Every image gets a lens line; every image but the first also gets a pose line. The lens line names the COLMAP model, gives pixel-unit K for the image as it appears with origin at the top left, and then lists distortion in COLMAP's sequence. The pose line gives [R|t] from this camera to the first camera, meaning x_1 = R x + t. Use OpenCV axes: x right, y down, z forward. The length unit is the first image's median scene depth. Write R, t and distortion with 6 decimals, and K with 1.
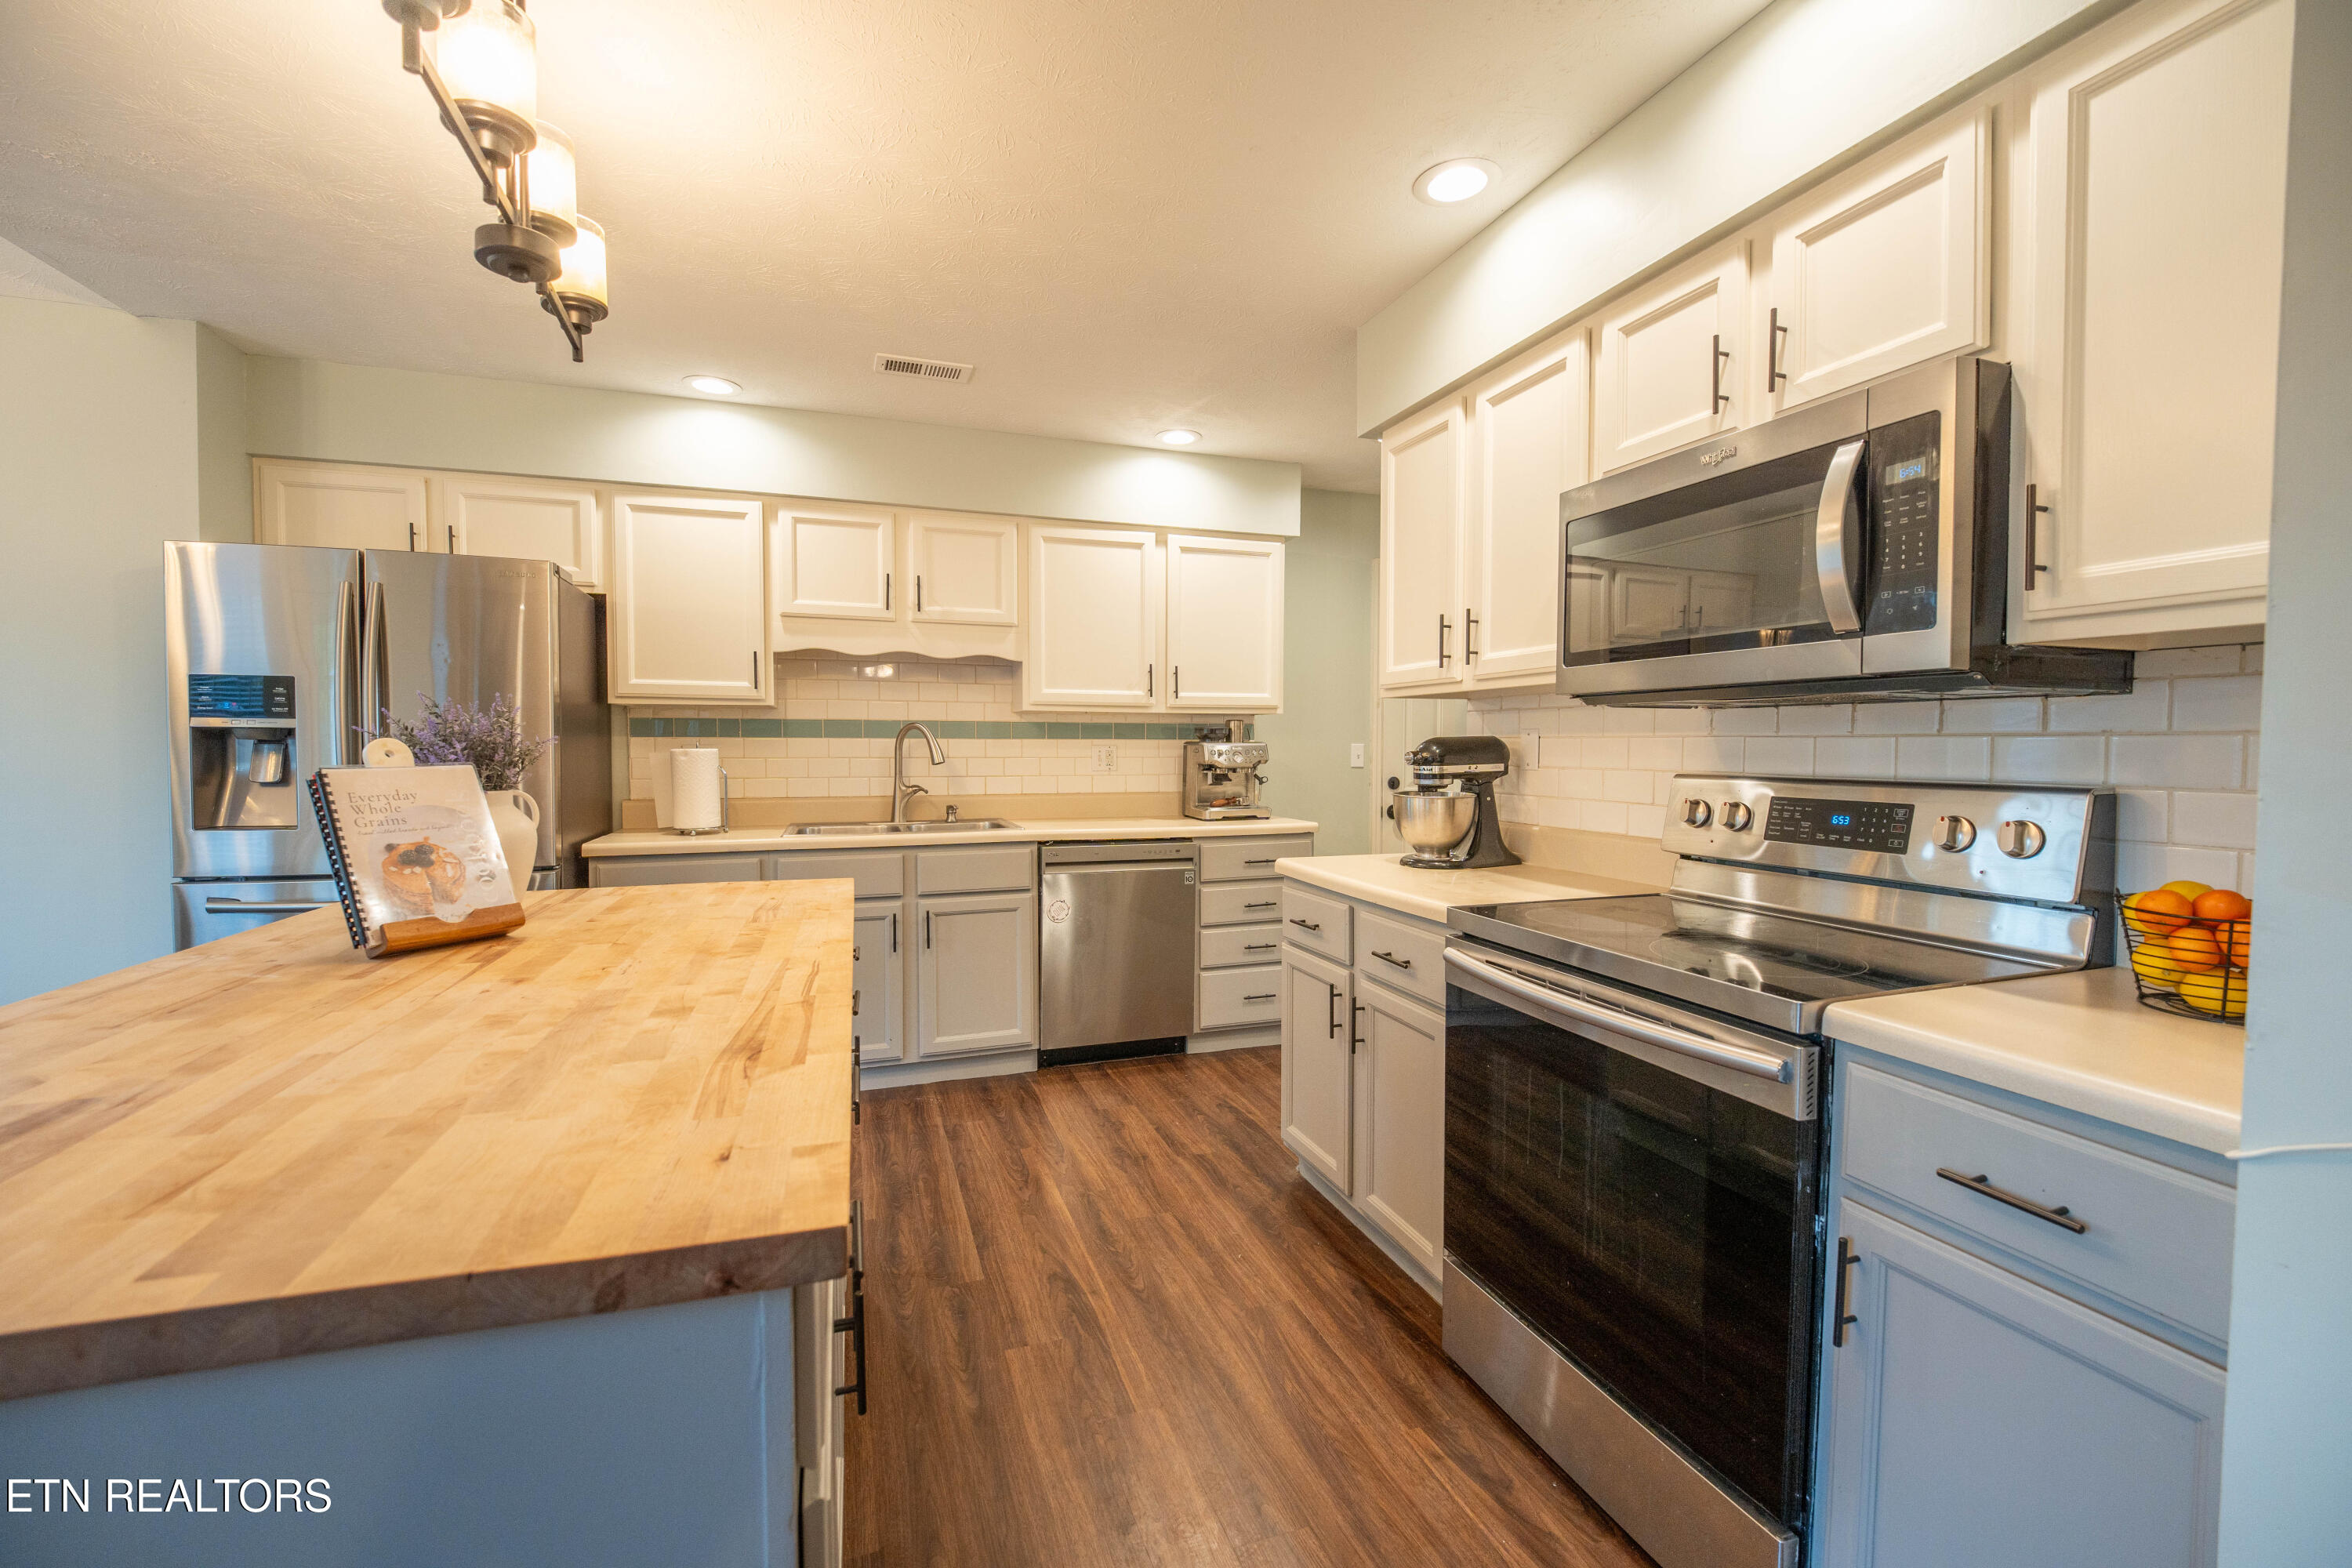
lens RADIAL K [[964.3, 0, 1187.1], [0, 964.3, 780.3], [0, 0, 1]] dist [-0.009344, -0.004764]
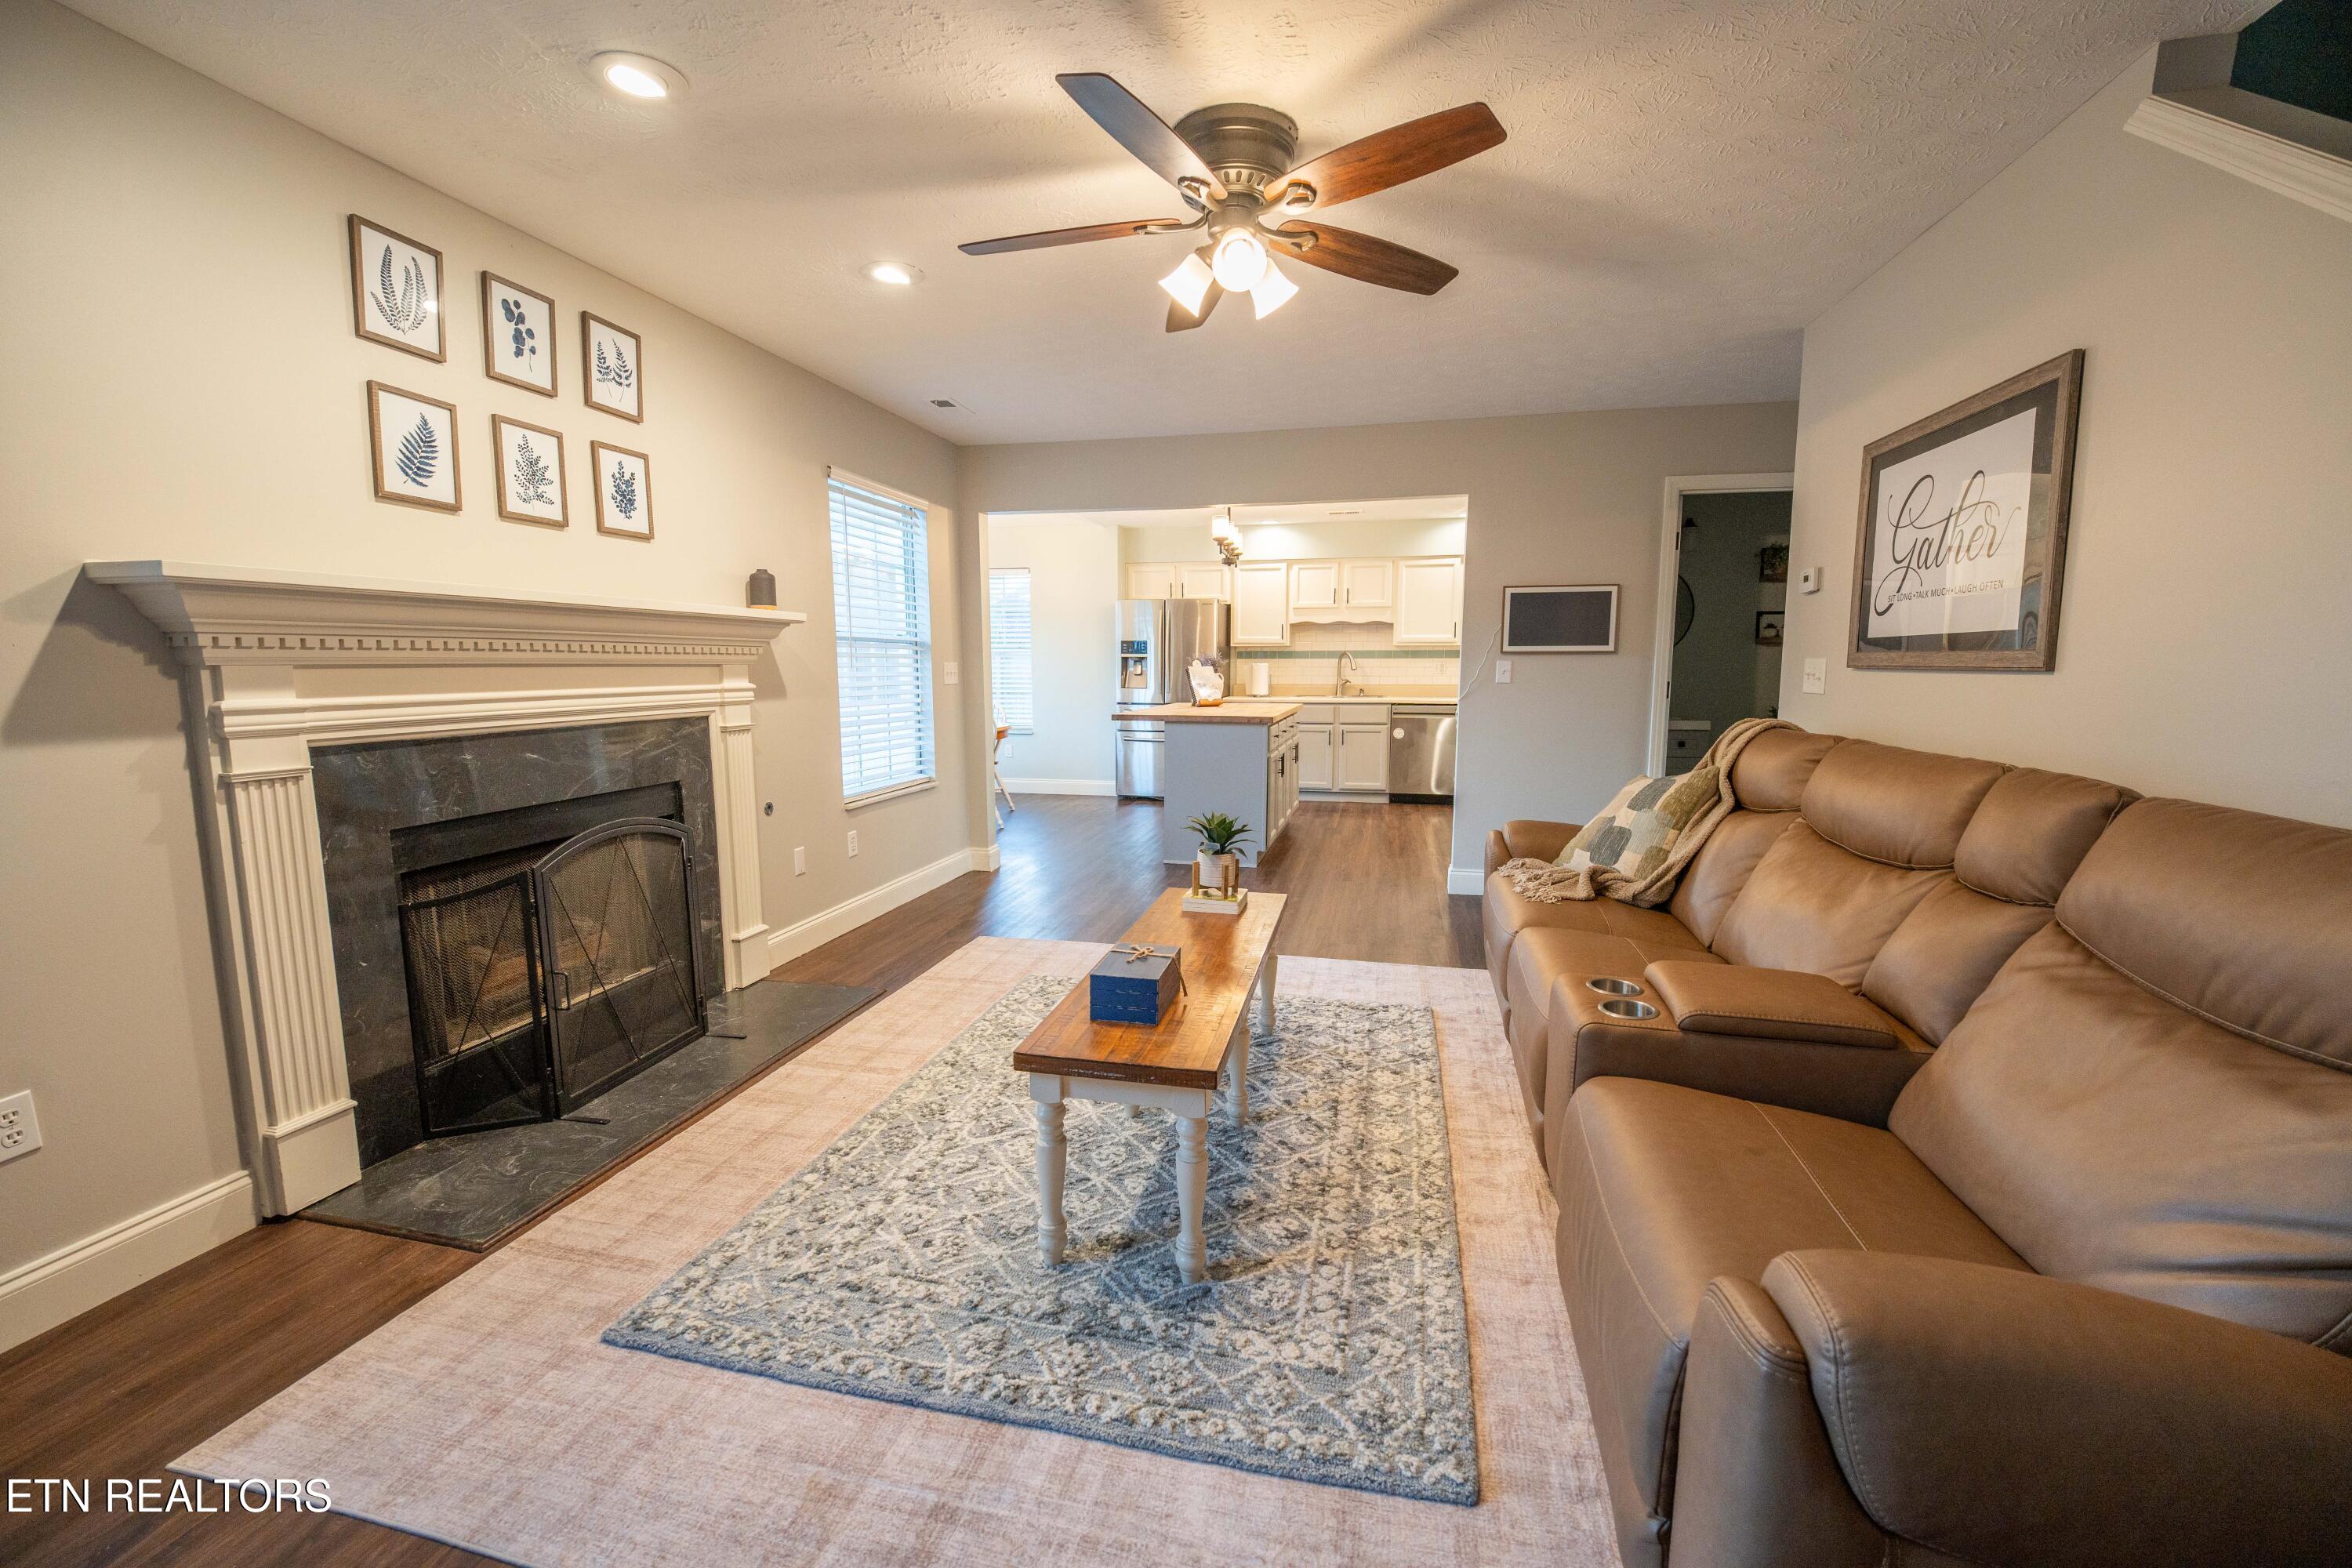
lens RADIAL K [[964.3, 0, 1165.6], [0, 964.3, 774.8], [0, 0, 1]] dist [-0.009344, -0.004764]
pose [[0.845560, 0.058383, -0.530679, 0.666844], [-0.016376, 0.996371, 0.083525, 0.053303], [0.533629, -0.061935, 0.843448, -1.339581]]
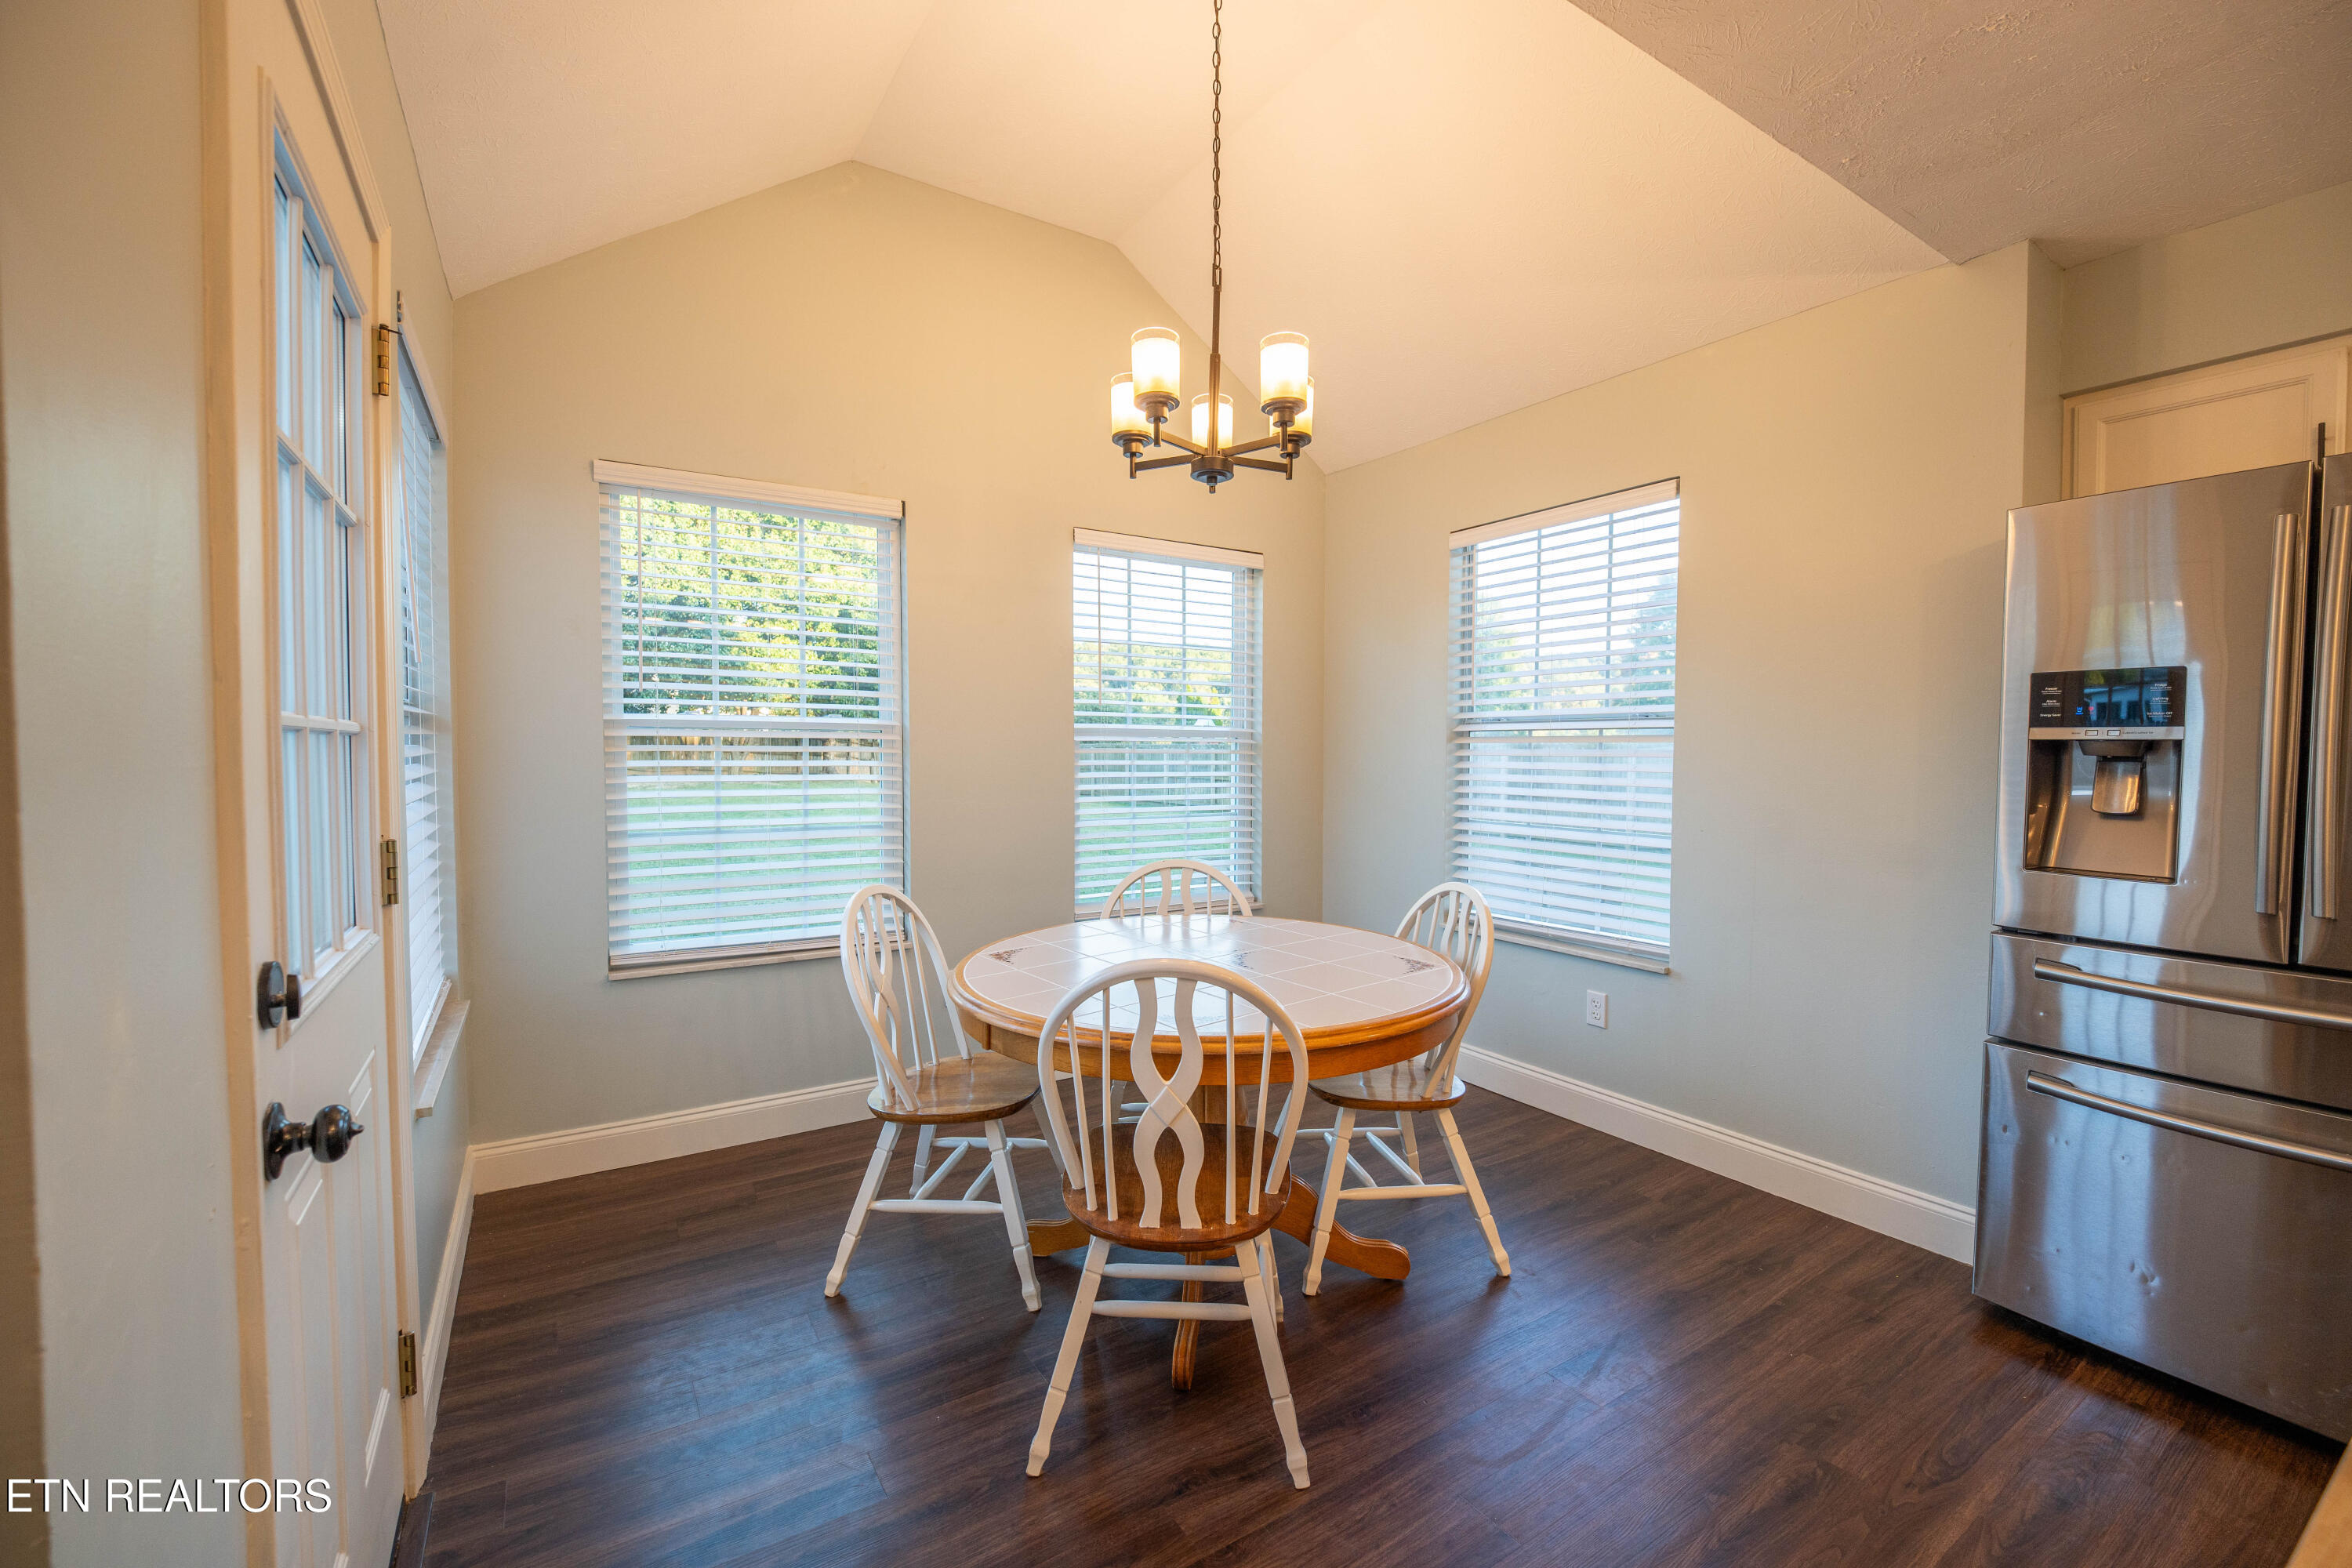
lens RADIAL K [[964.3, 0, 1186.2], [0, 964.3, 797.9], [0, 0, 1]] dist [-0.009344, -0.004764]
pose [[0.237661, 0.044115, -0.970346, -0.335606], [-0.037351, 0.998644, 0.036253, -0.007893], [0.970630, 0.027627, 0.238986, 0.096053]]
